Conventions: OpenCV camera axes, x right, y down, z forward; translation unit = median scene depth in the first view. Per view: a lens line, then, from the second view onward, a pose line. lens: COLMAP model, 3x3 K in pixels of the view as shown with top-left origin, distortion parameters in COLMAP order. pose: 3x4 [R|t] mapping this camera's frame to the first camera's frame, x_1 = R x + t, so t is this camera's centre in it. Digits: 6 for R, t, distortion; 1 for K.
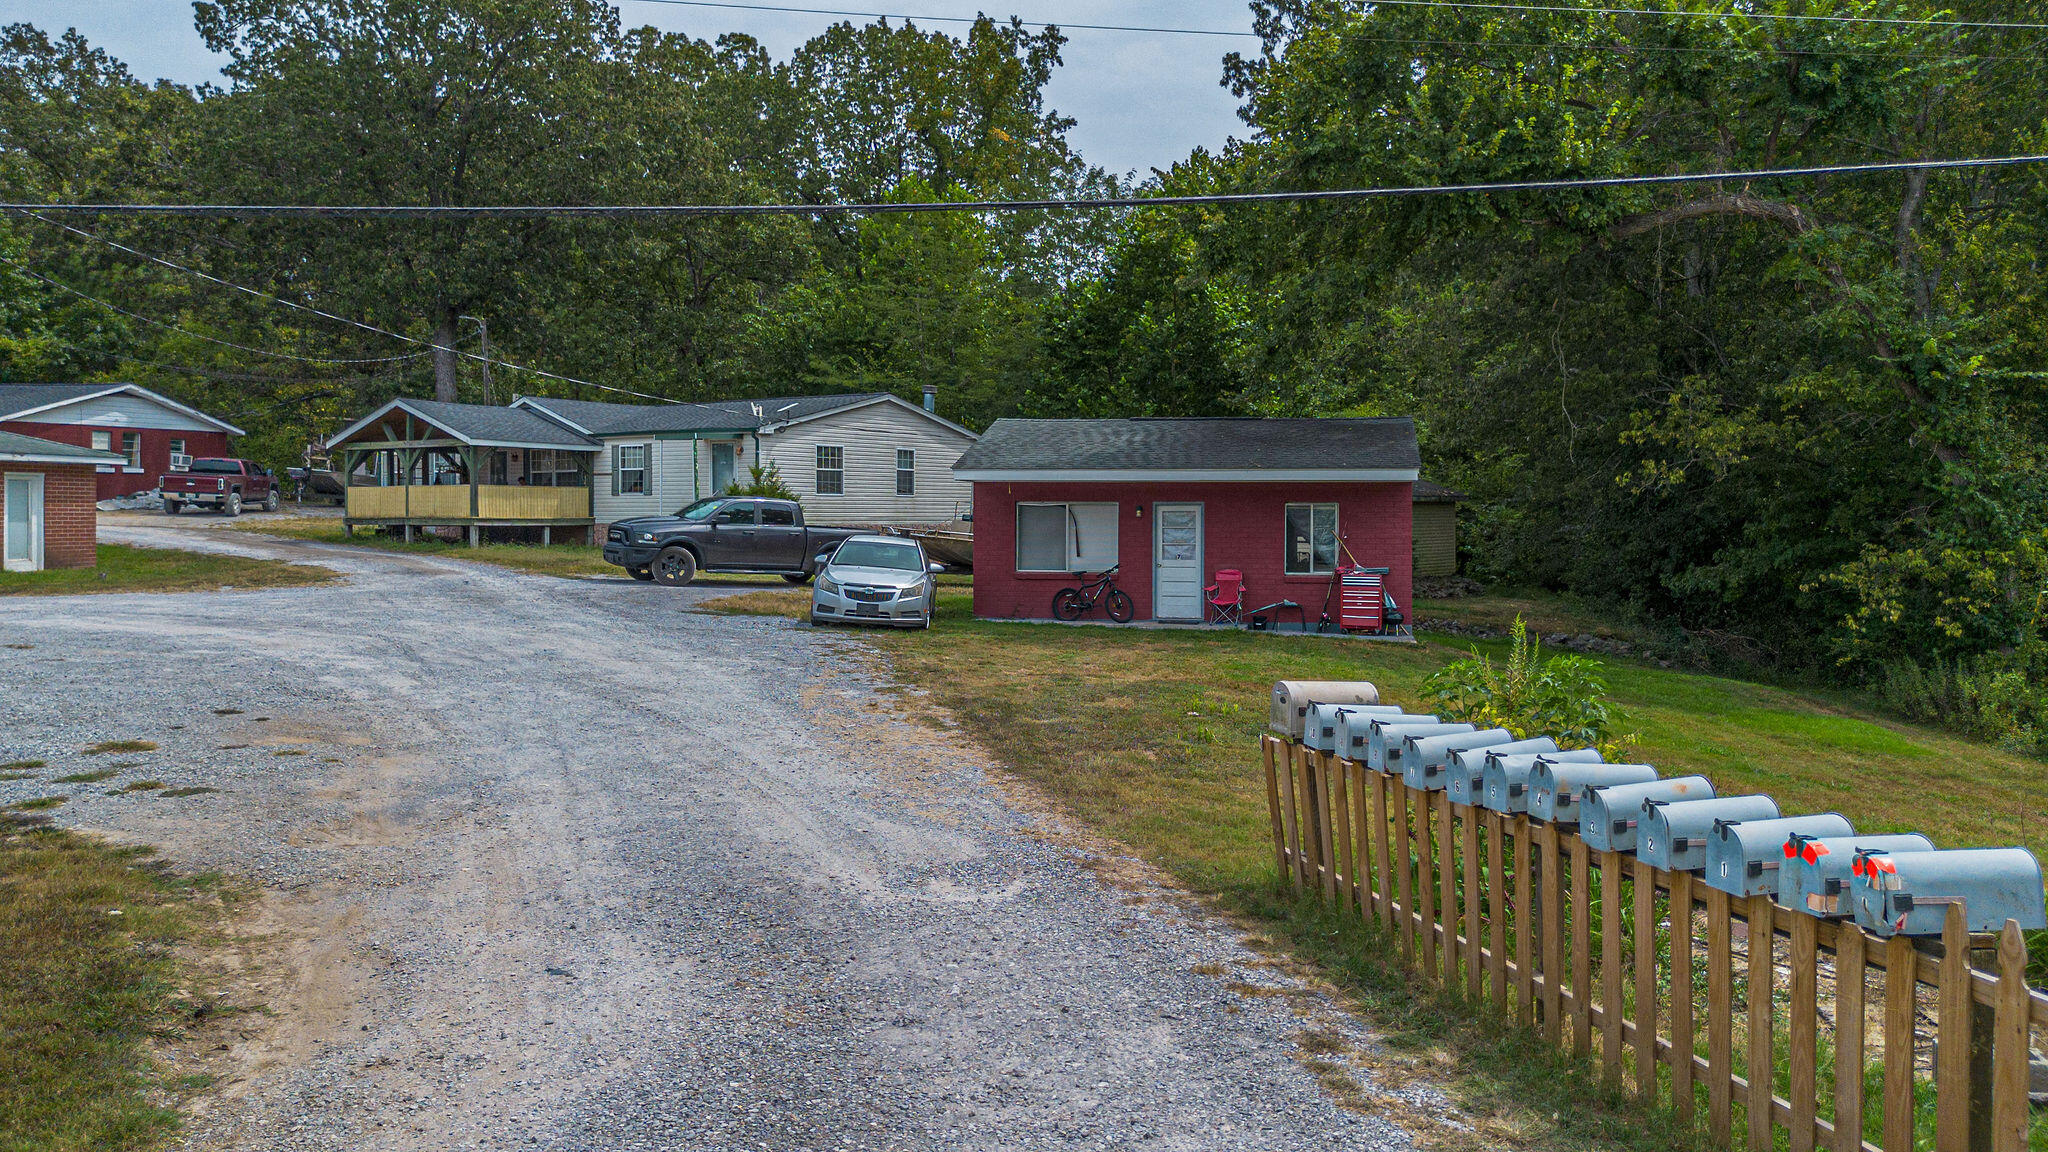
lens RADIAL K [[1504.9, 0, 1134.7], [0, 1504.9, 515.1], [0, 0, 1]] dist [0.056217, -0.038484]
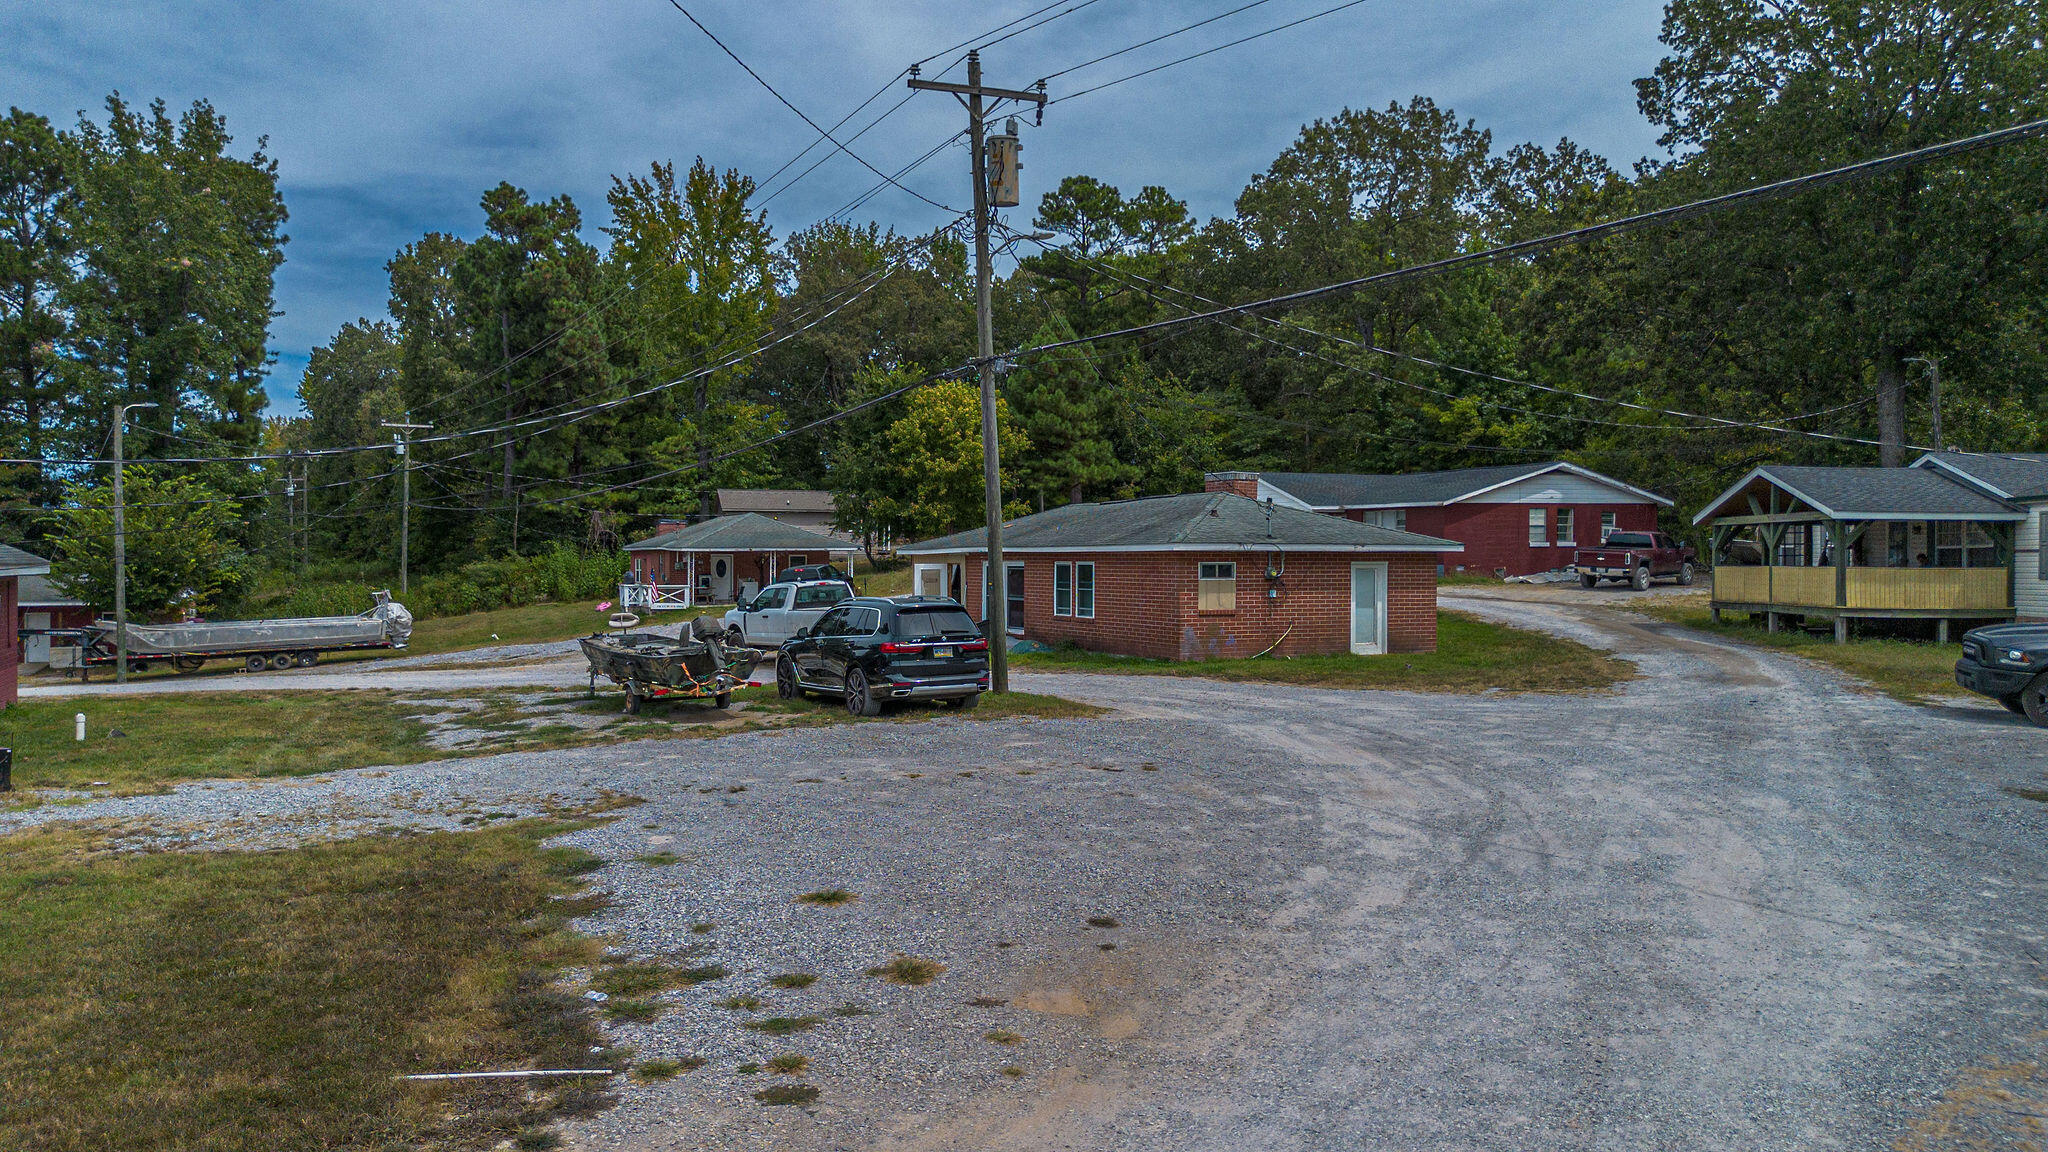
lens RADIAL K [[1473.3, 0, 1014.4], [0, 1473.3, 567.2], [0, 0, 1]] dist [0.069131, -0.068310]
pose [[0.531026, 0.003639, -0.847348, 0.008710], [-0.003548, 0.999992, 0.002072, -0.015302], [0.847348, 0.001906, 0.531034, 0.149964]]
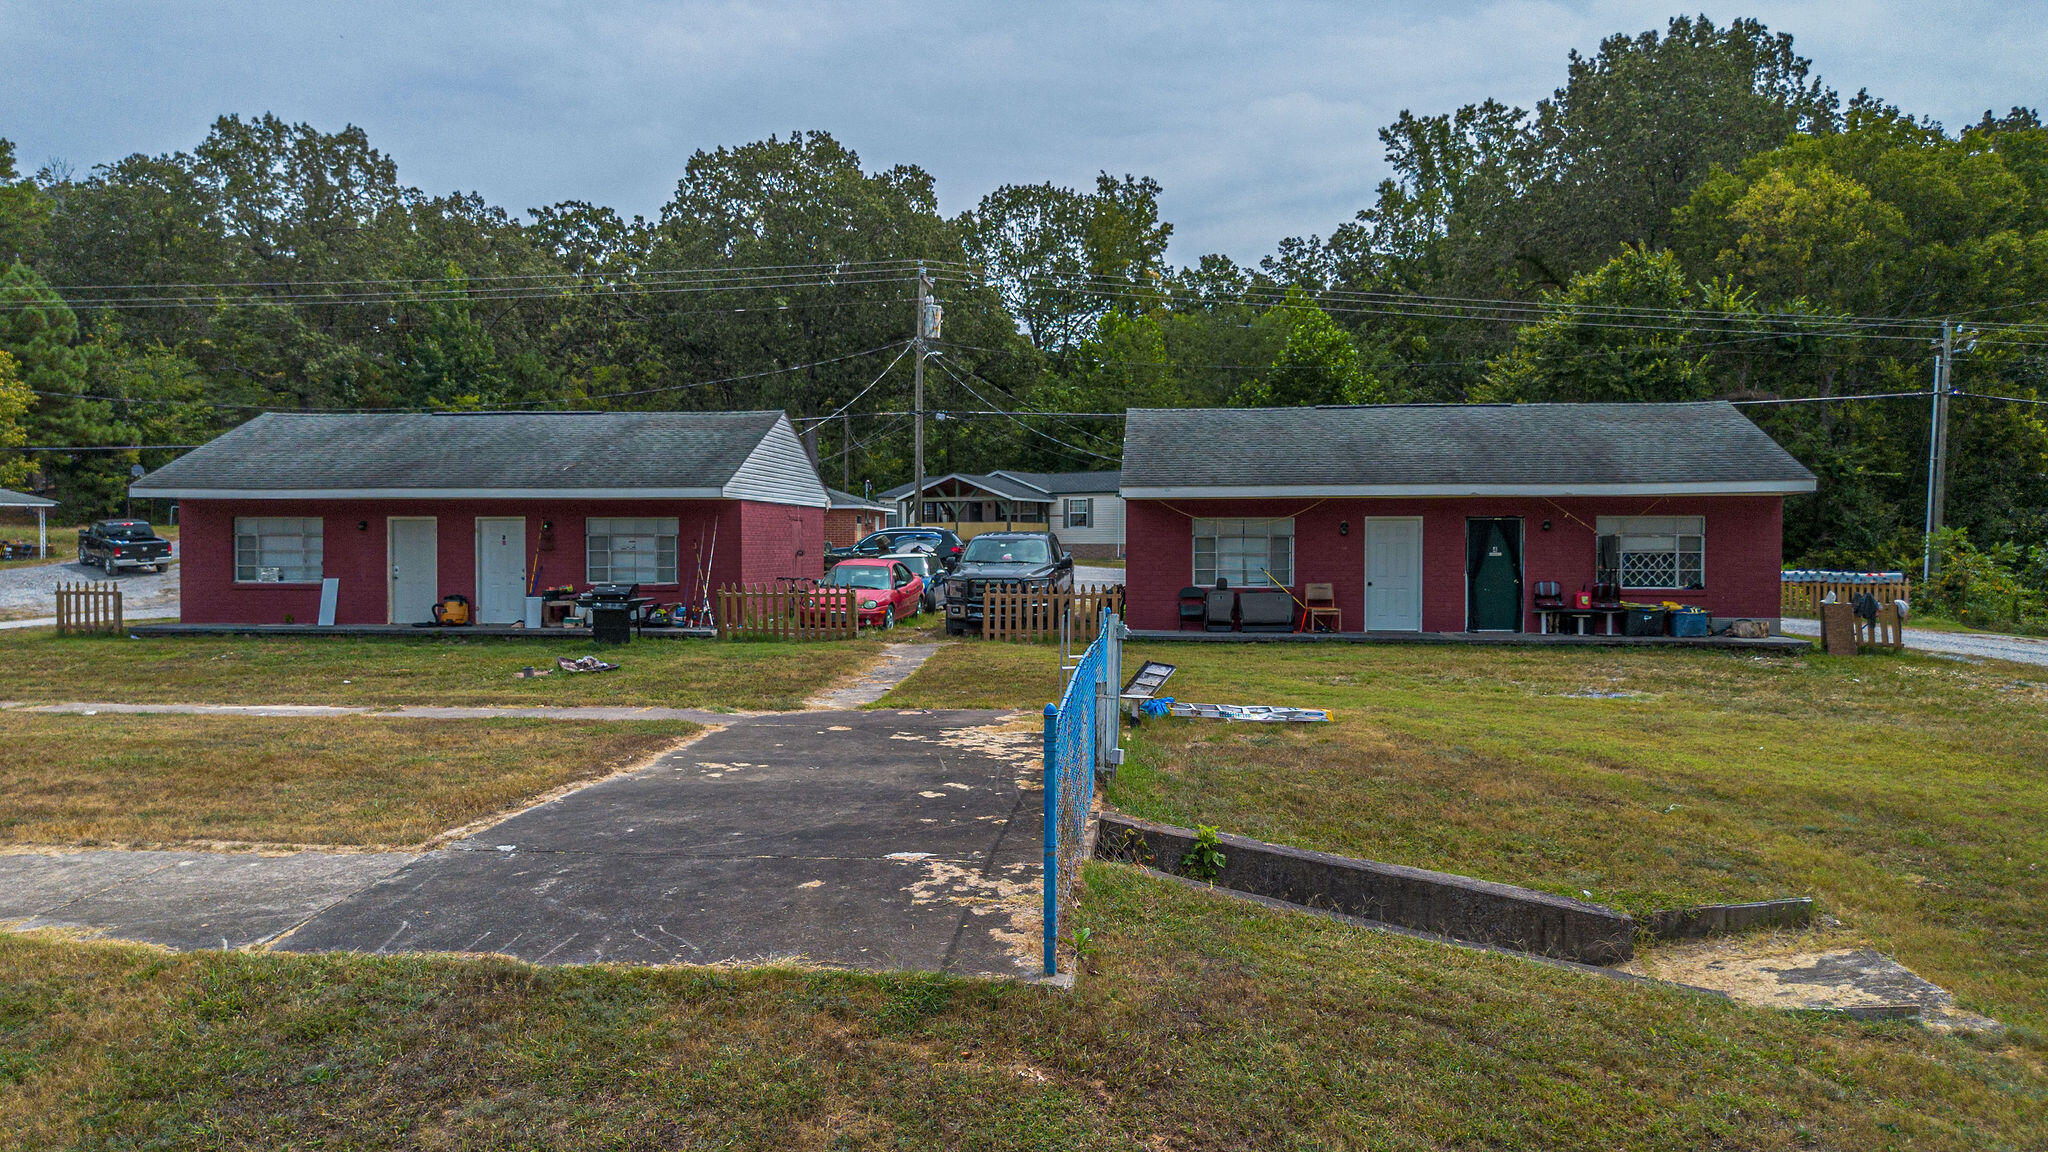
lens RADIAL K [[1473.3, 0, 1014.4], [0, 1473.3, 567.2], [0, 0, 1]] dist [0.069131, -0.068310]
pose [[0.999948, -0.000653, 0.010185, -0.343032], [0.000511, 0.999903, 0.013946, 0.007387], [-0.010193, -0.013940, 0.999851, -0.571289]]
